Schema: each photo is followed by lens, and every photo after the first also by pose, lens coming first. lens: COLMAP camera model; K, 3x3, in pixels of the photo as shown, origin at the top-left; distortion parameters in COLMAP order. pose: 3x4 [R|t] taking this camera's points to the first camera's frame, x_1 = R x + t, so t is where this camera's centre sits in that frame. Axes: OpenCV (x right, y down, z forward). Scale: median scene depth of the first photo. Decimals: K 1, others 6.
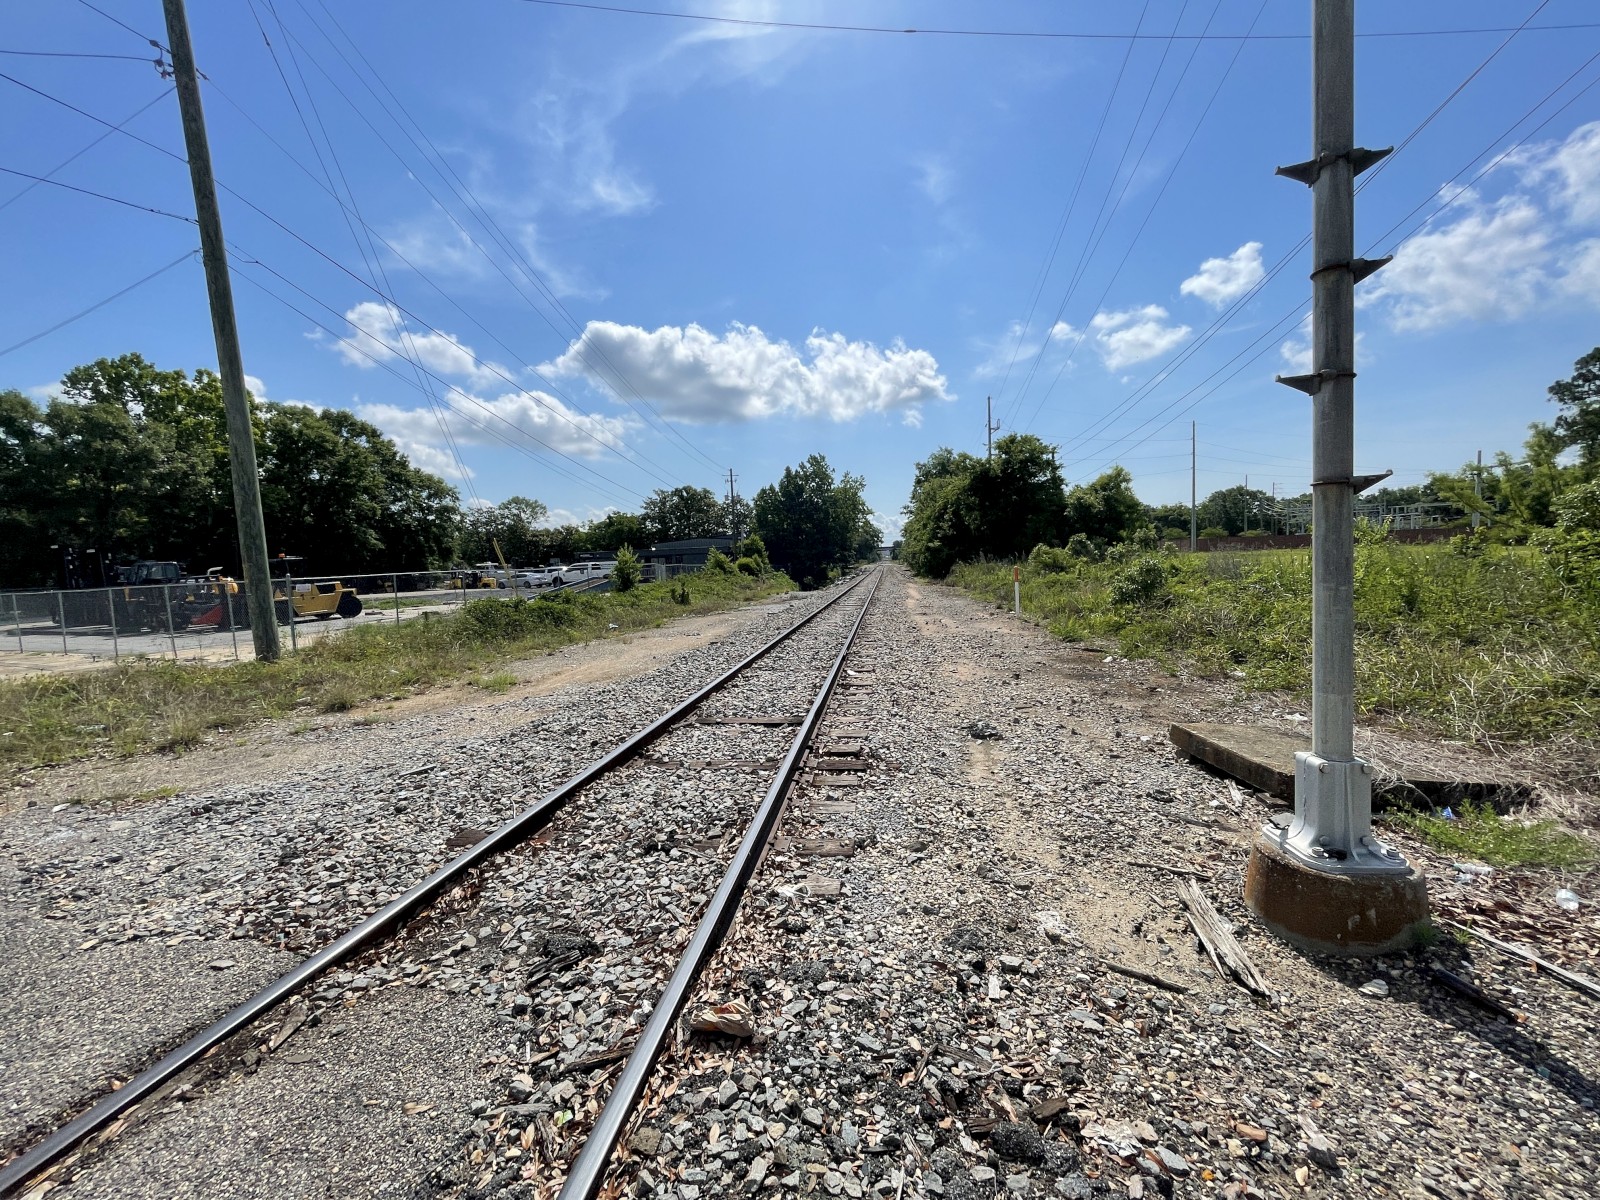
lens RADIAL K [[651.2, 0, 802.3], [0, 651.2, 597.7], [0, 0, 1]] dist [-0.002591, 0.000822]
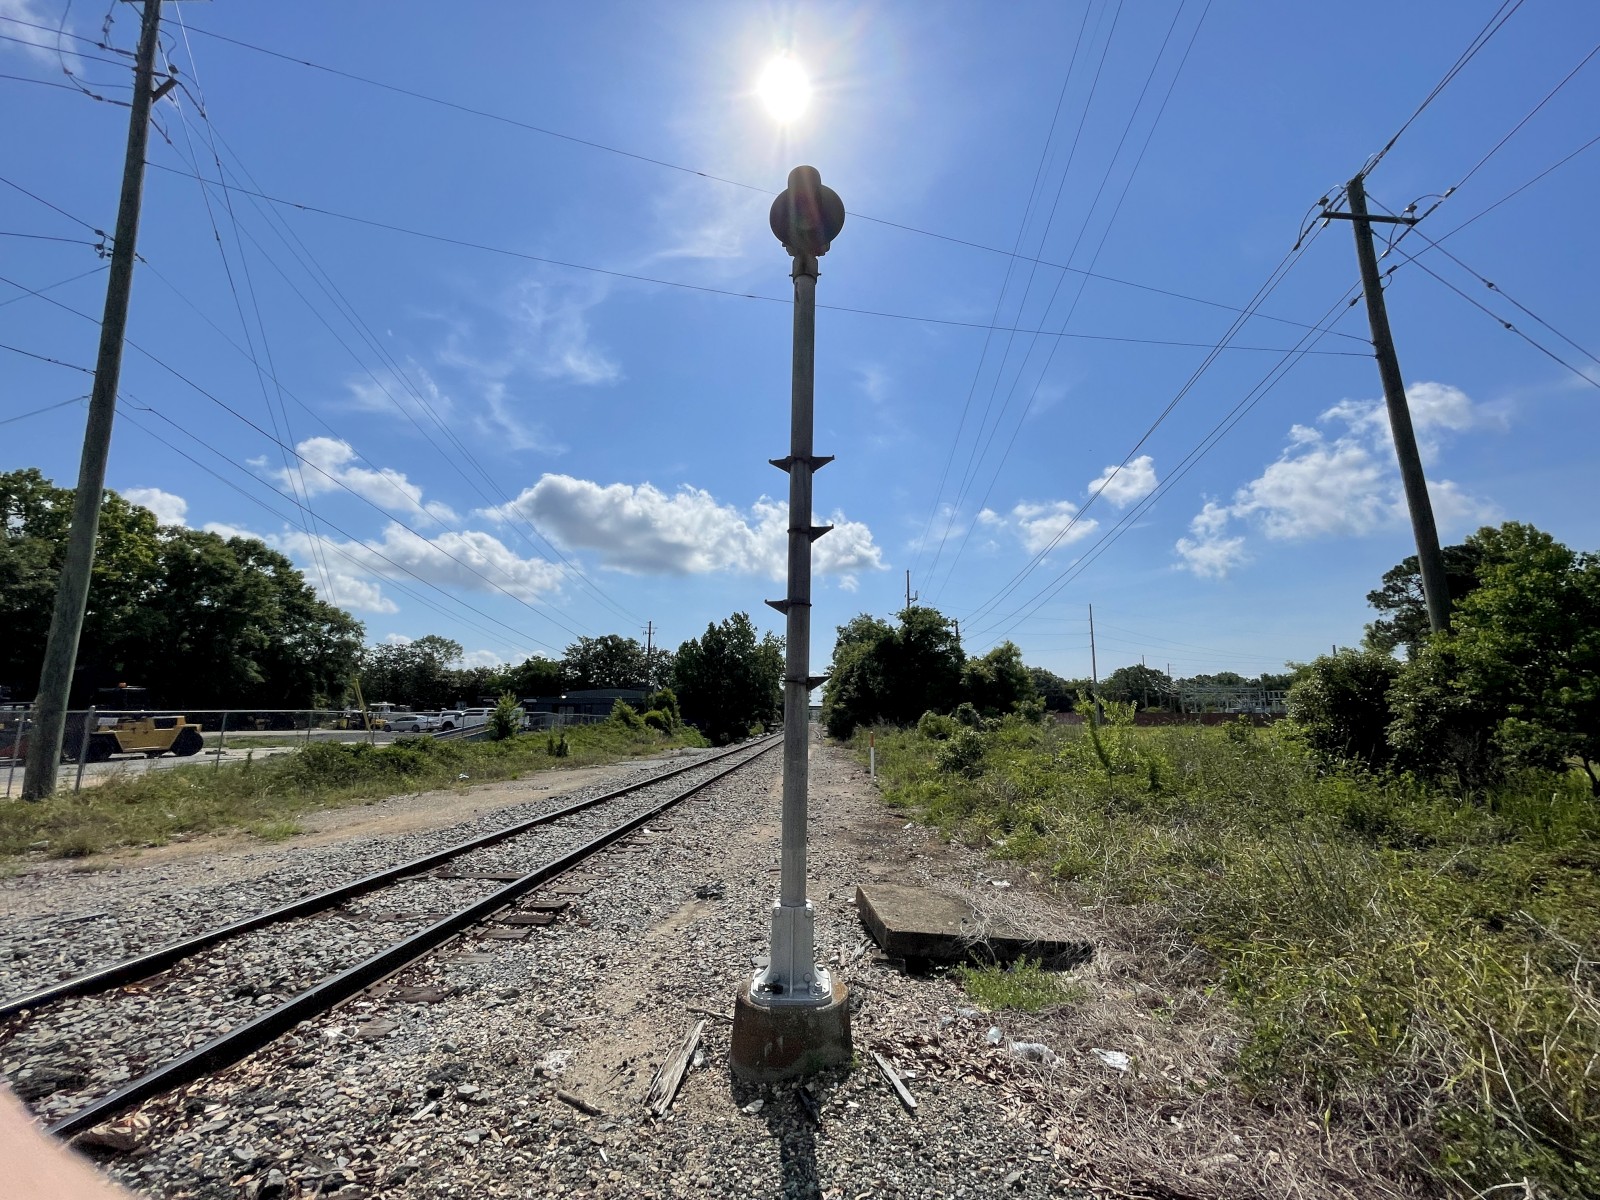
lens RADIAL K [[651.2, 0, 807.7], [0, 651.2, 594.6], [0, 0, 1]] dist [-0.002591, 0.000822]
pose [[0.993429, 0.064354, 0.094643, 0.040724], [-0.039632, 0.969209, -0.243028, -0.001368], [-0.107369, 0.237680, 0.965391, -0.019734]]
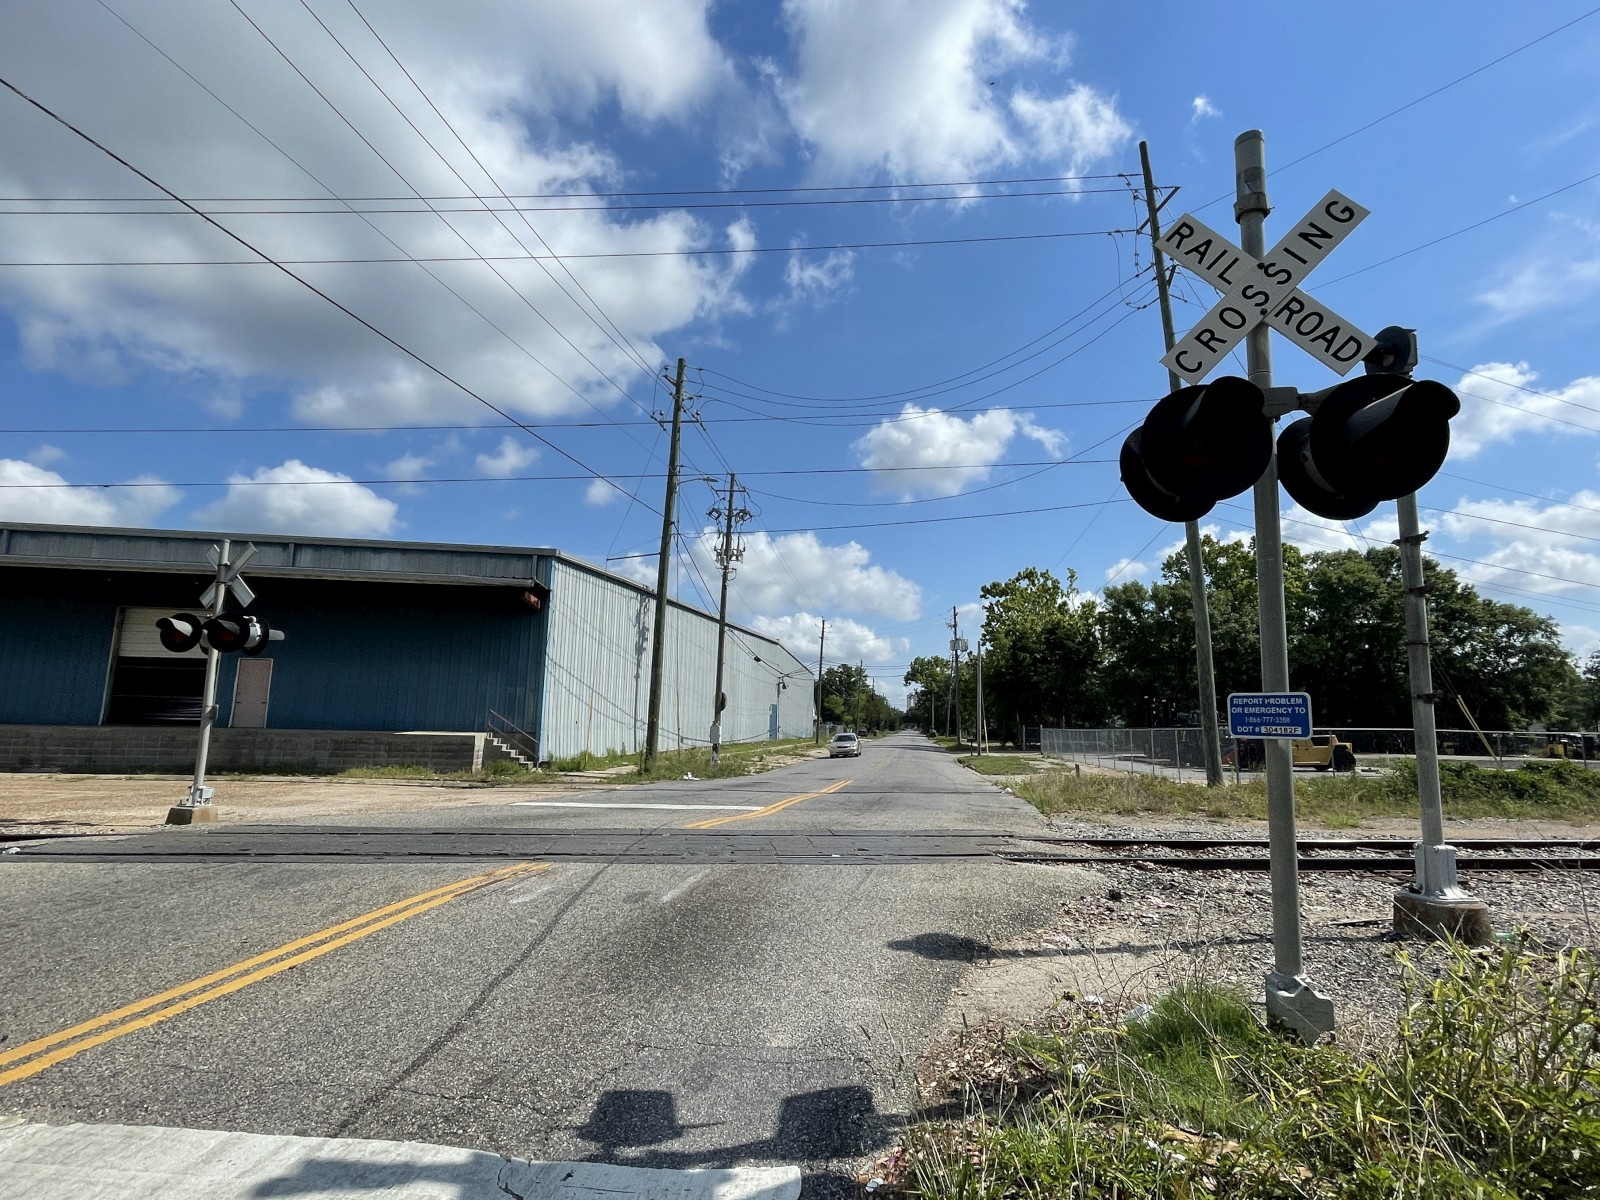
lens RADIAL K [[821.4, 0, 800.4], [0, 821.4, 595.5], [0, 0, 1]] dist [0.004554, 0.000561]
pose [[0.281334, -0.108954, -0.953404, 0.160774], [-0.080147, 0.987394, -0.136489, 0.001370], [0.956257, 0.114811, 0.269055, -0.091310]]
